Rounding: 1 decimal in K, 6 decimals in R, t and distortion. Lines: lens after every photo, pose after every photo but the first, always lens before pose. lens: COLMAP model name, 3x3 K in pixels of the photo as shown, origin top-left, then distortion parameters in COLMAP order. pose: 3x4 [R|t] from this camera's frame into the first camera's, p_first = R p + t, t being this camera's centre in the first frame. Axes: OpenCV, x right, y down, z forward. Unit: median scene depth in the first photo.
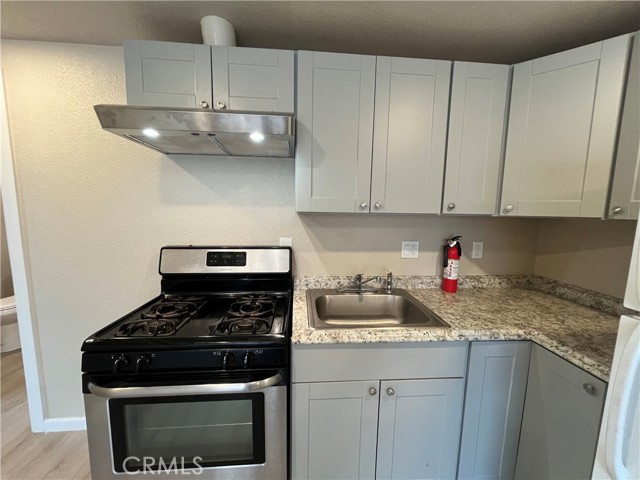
lens RADIAL K [[258.5, 0, 320.0], [0, 258.5, 240.0], [0, 0, 1]] dist [-0.002116, -0.000548]
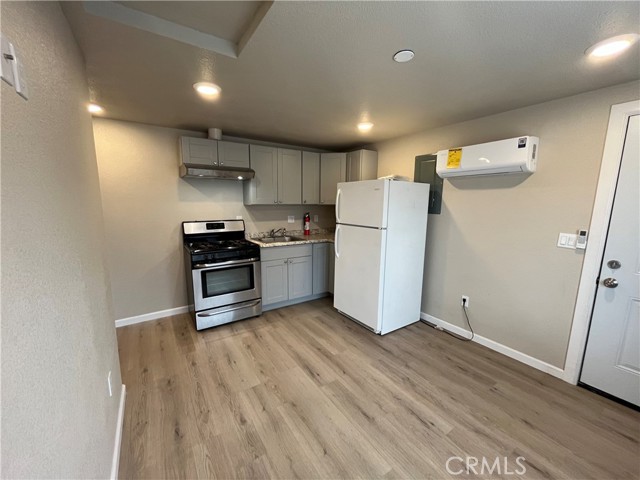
lens RADIAL K [[258.5, 0, 320.0], [0, 258.5, 240.0], [0, 0, 1]] dist [-0.002116, -0.000548]
pose [[0.874830, -0.083972, 0.477097, -0.639328], [0.065414, 0.996318, 0.055412, 0.126376], [-0.479994, -0.017267, 0.877102, -1.367498]]
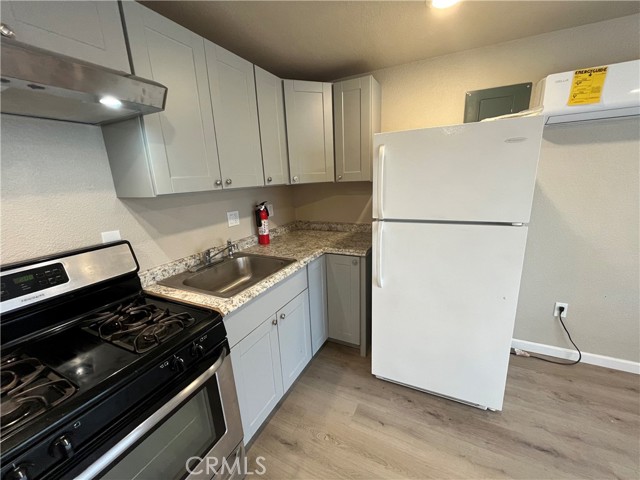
lens RADIAL K [[258.5, 0, 320.0], [0, 258.5, 240.0], [0, 0, 1]] dist [-0.002116, -0.000548]
pose [[0.516700, -0.246038, 0.820053, -0.478582], [0.153872, 0.968909, 0.193747, -0.038676], [-0.842226, 0.026074, 0.538494, 0.047287]]
